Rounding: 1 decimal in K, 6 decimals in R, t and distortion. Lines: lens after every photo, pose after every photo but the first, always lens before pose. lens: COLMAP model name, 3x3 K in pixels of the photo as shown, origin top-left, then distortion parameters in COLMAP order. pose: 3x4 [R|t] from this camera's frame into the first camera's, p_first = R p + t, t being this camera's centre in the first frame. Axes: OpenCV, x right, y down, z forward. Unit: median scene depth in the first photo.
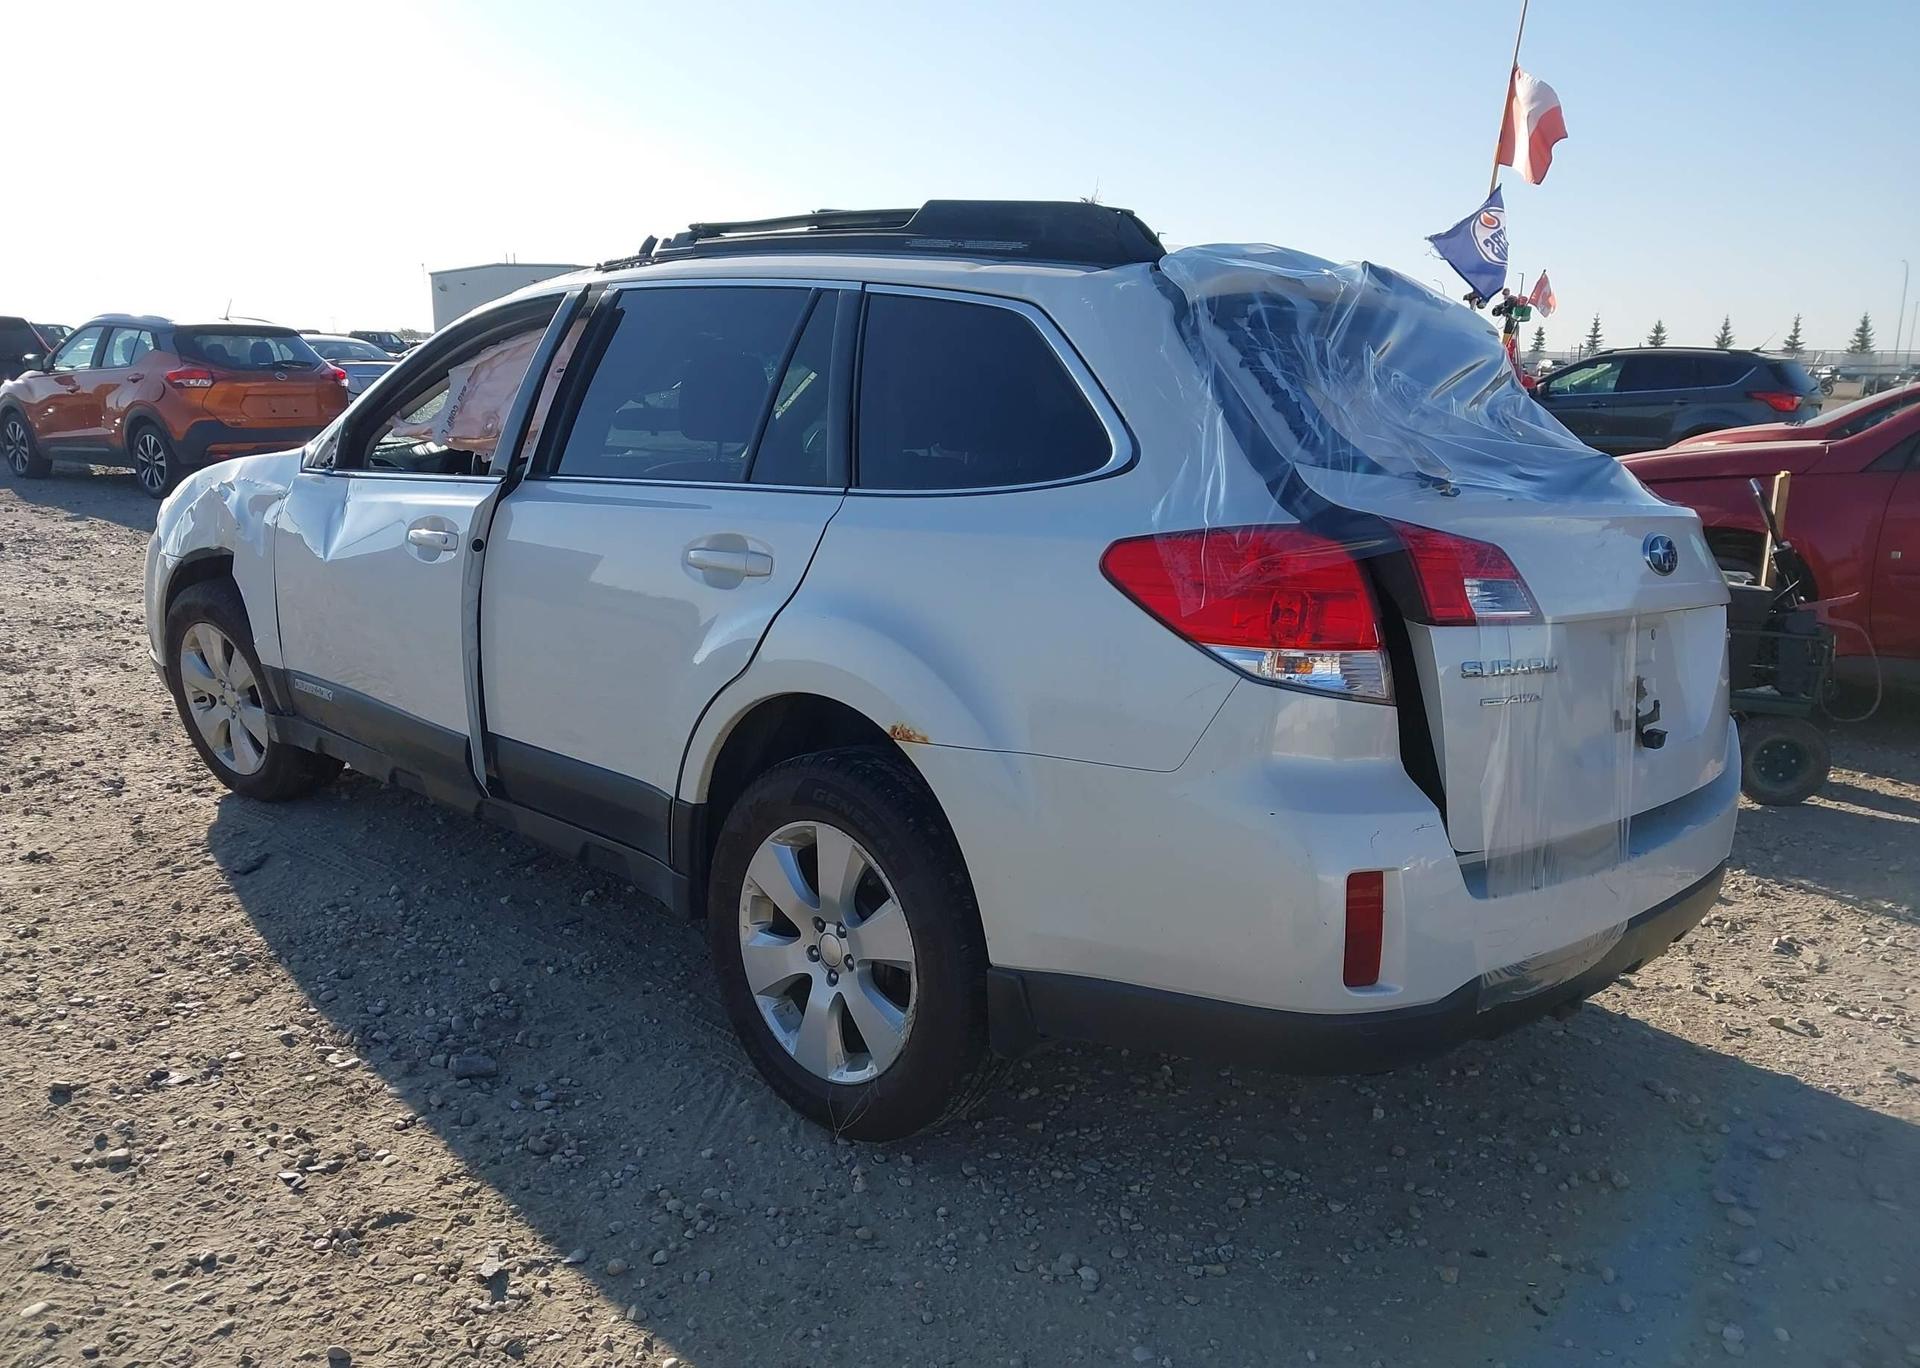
lens RADIAL K [[1523.7, 0, 959.9], [0, 1523.7, 685.1], [0, 0, 1]] dist [0.039114, -0.047906]
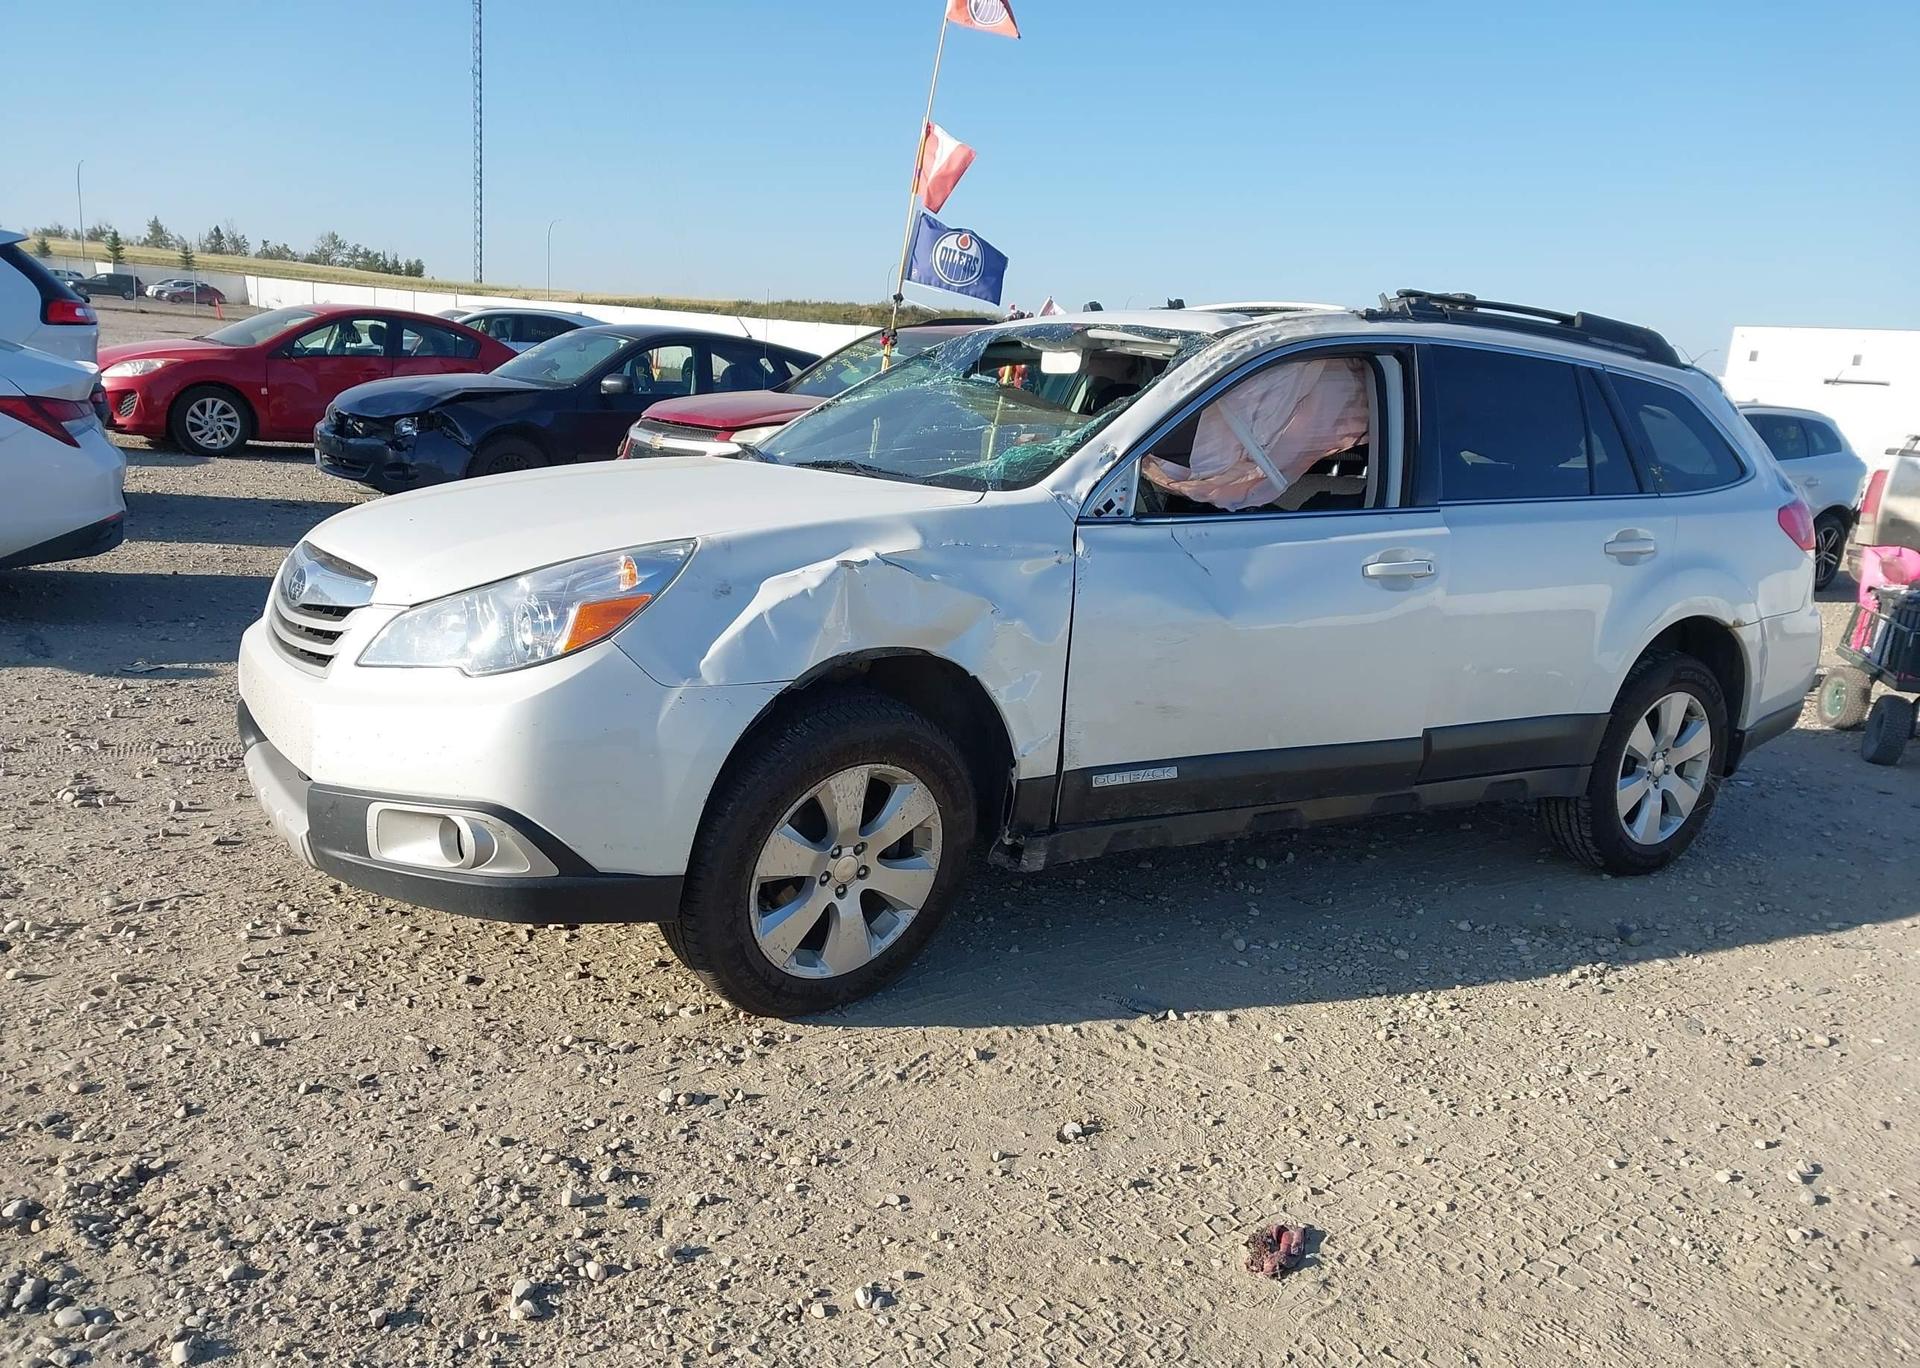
lens RADIAL K [[1523.7, 0, 954.3], [0, 1523.7, 686.2], [0, 0, 1]] dist [0.039114, -0.047906]
pose [[0.208971, -0.203833, 0.956443, -1.891398], [0.125070, 0.975575, 0.180584, -0.325845], [-0.969891, 0.081885, 0.229360, 1.384264]]
